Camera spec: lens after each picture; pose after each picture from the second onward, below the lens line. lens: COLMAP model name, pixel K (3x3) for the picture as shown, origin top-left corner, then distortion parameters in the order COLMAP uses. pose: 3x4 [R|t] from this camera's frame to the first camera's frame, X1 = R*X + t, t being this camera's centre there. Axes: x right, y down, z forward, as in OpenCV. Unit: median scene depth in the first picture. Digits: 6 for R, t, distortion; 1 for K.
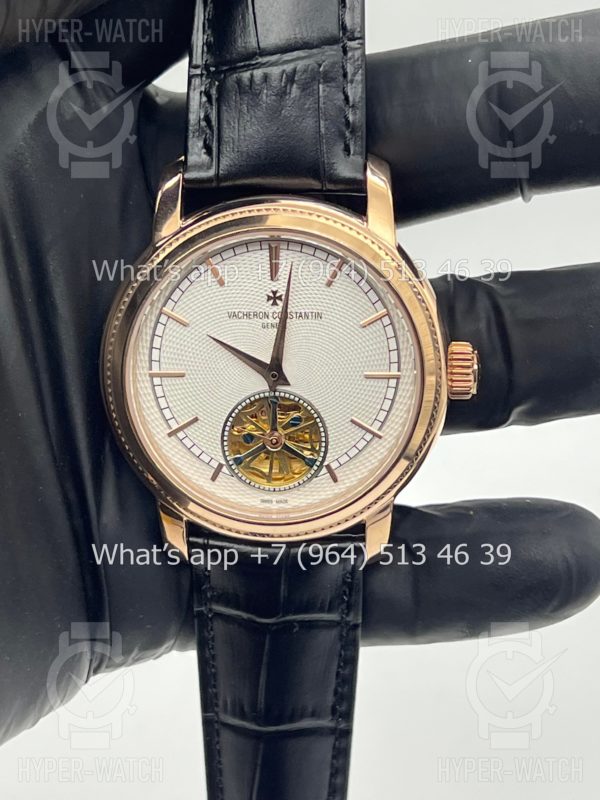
lens RADIAL K [[1838.4, 0, 302.4], [0, 1838.4, 397.1], [0, 0, 1]] dist [0.110279, 0.000000]
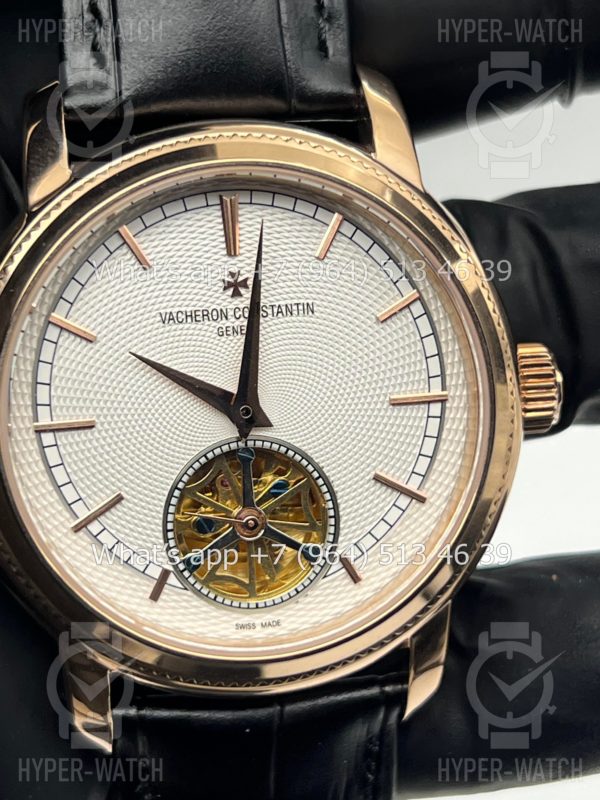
lens RADIAL K [[1838.4, 0, 300.9], [0, 1838.4, 400.6], [0, 0, 1]] dist [0.110279, 0.000000]
pose [[0.978797, -0.075939, 0.190238, -0.111381], [0.100500, 0.987308, -0.122971, 0.060204], [-0.178485, 0.139483, 0.974006, 0.406886]]
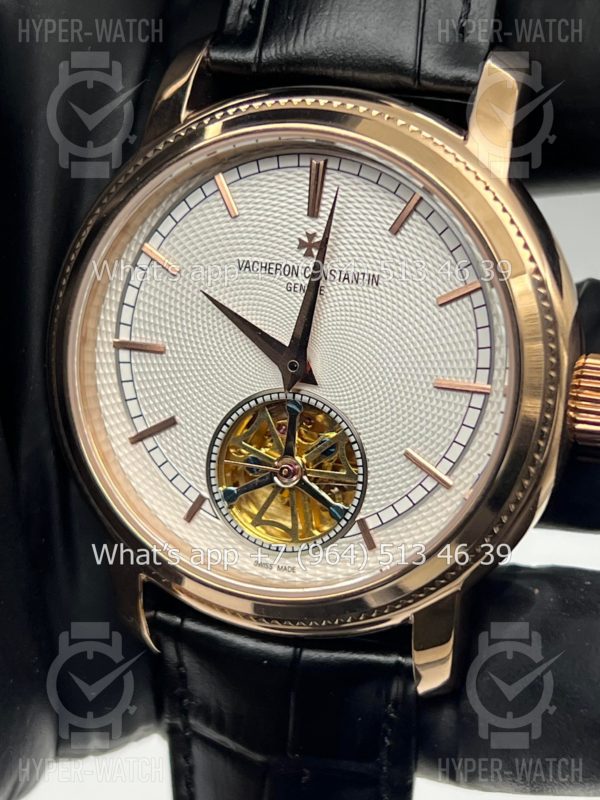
lens RADIAL K [[1838.4, 0, 298.7], [0, 1838.4, 409.2], [0, 0, 1]] dist [0.110279, 0.000000]
pose [[0.960624, 0.122179, -0.249546, 0.145437], [-0.144007, 0.987019, -0.071104, 0.047431], [0.237619, 0.104241, 0.965749, 0.387994]]
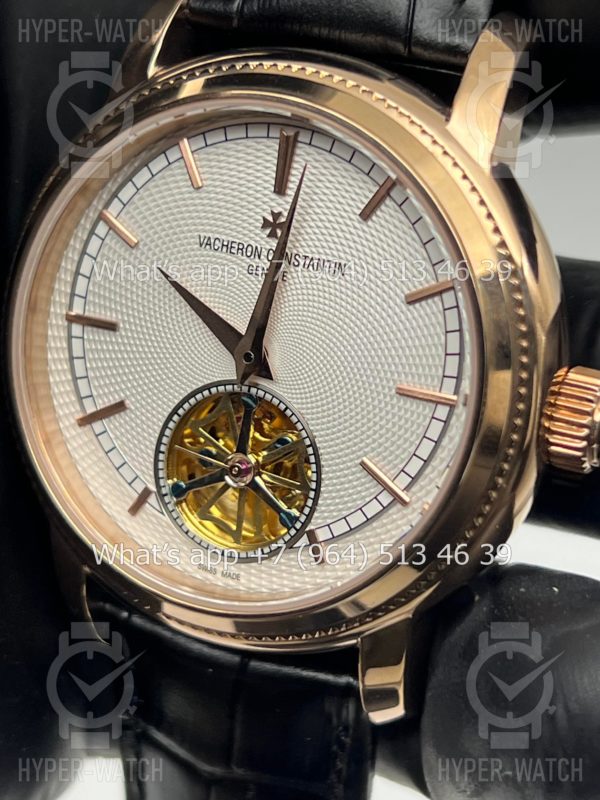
lens RADIAL K [[1838.4, 0, 303.9], [0, 1838.4, 398.5], [0, 0, 1]] dist [0.110279, 0.000000]
pose [[0.918678, 0.201880, -0.339523, 0.197923], [-0.213405, 0.976958, 0.003469, -0.004830], [0.332400, 0.069269, 0.940591, 0.461580]]
